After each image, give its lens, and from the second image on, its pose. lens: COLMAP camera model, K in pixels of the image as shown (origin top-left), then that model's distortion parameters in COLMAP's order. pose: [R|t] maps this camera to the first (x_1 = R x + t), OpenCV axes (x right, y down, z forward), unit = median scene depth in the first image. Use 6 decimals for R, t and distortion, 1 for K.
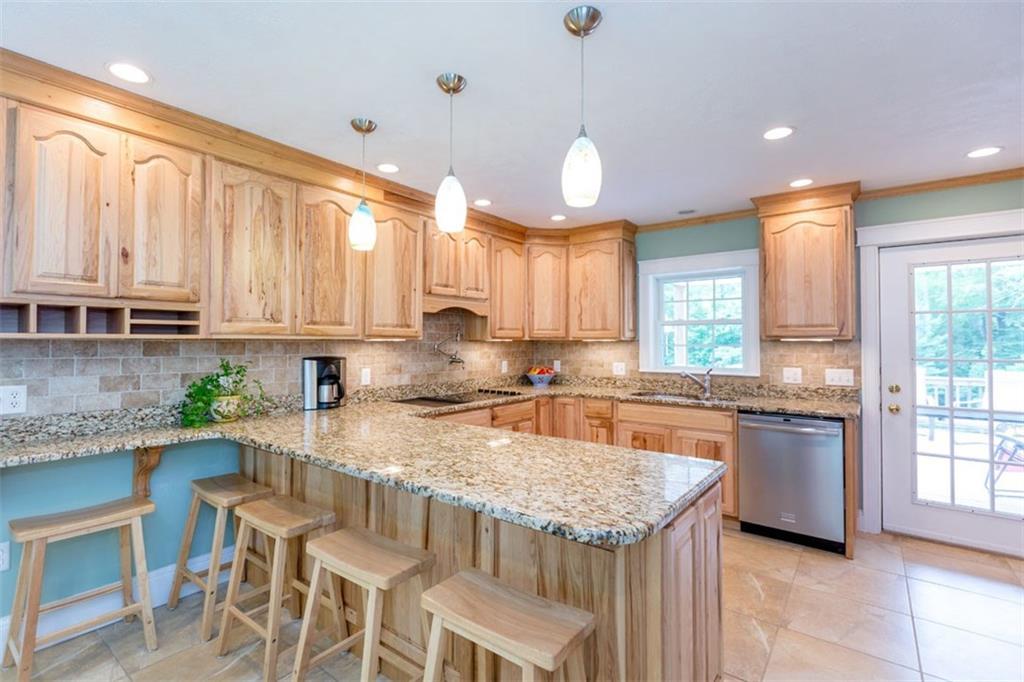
lens RADIAL K [[480.8, 0, 512.8], [0, 480.8, 335.0], [0, 0, 1]] dist [-0.004455, -0.000234]
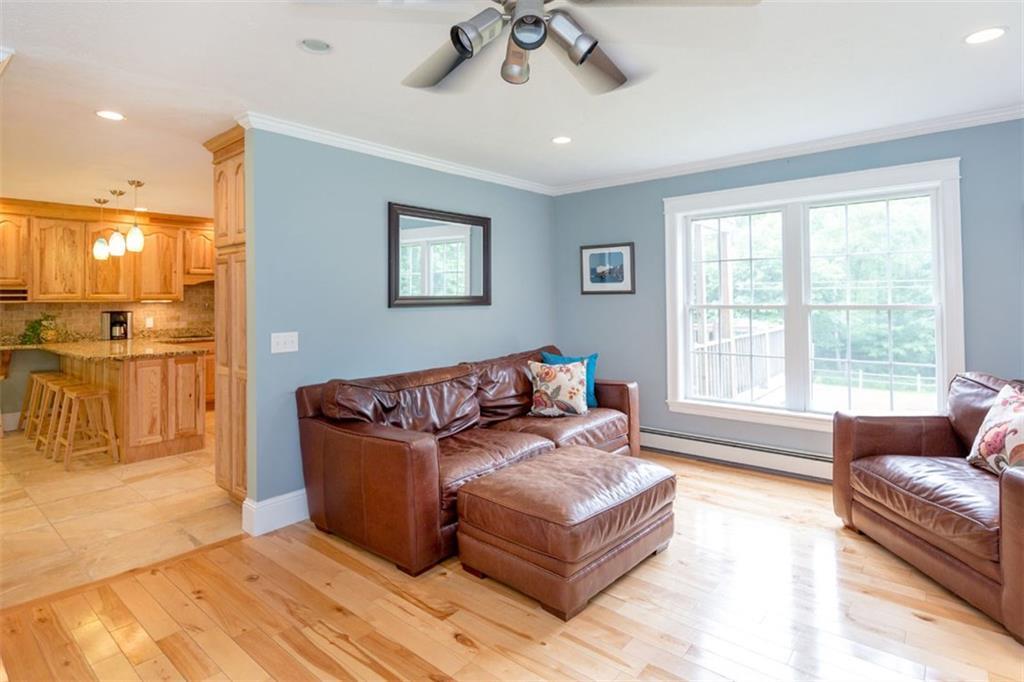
lens RADIAL K [[545.5, 0, 520.1], [0, 545.5, 285.7], [0, 0, 1]] dist [-0.002321, -0.000267]
pose [[0.996362, -0.021196, -0.082546, 1.537063], [0.020196, 0.999712, -0.012930, 0.007743], [0.082796, 0.011215, 0.996503, -1.095370]]
